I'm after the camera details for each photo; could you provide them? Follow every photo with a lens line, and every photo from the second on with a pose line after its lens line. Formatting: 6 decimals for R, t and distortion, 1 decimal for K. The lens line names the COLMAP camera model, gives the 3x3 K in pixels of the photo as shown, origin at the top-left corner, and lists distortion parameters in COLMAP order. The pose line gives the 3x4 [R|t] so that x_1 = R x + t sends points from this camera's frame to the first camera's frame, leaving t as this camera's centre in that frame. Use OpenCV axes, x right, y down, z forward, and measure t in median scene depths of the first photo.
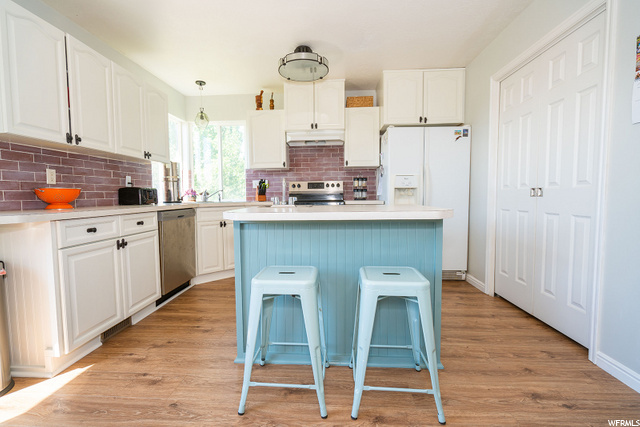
lens RADIAL K [[292.0, 0, 309.5], [0, 292.0, 217.3], [0, 0, 1]] dist [-0.002856, 0.004938]
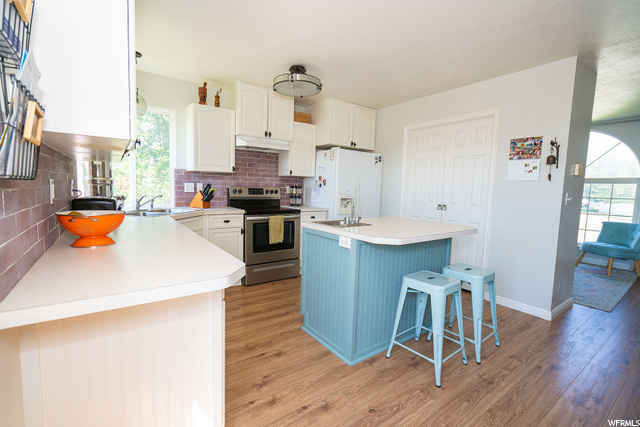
lens RADIAL K [[292.0, 0, 313.4], [0, 292.0, 219.7], [0, 0, 1]] dist [-0.002856, 0.004938]
pose [[0.769074, -0.040525, 0.637874, -0.580601], [0.013040, 0.998775, 0.047732, -0.069994], [-0.639027, -0.028392, 0.768661, 0.125714]]
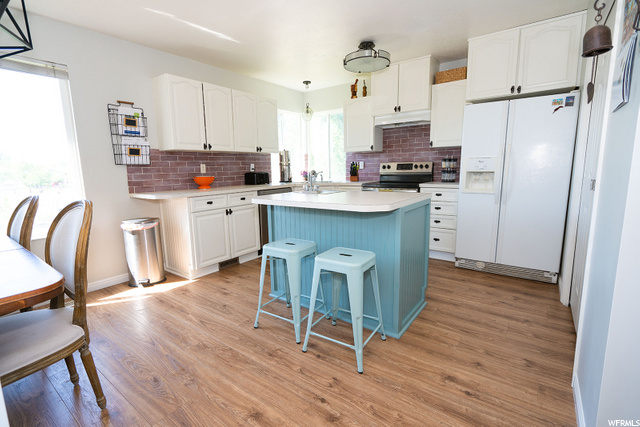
lens RADIAL K [[292.0, 0, 305.5], [0, 292.0, 222.0], [0, 0, 1]] dist [-0.002856, 0.004938]
pose [[0.837671, 0.092129, -0.538349, 0.369913], [-0.029031, 0.991788, 0.124554, -0.041723], [0.545403, -0.088707, 0.833467, -0.071144]]
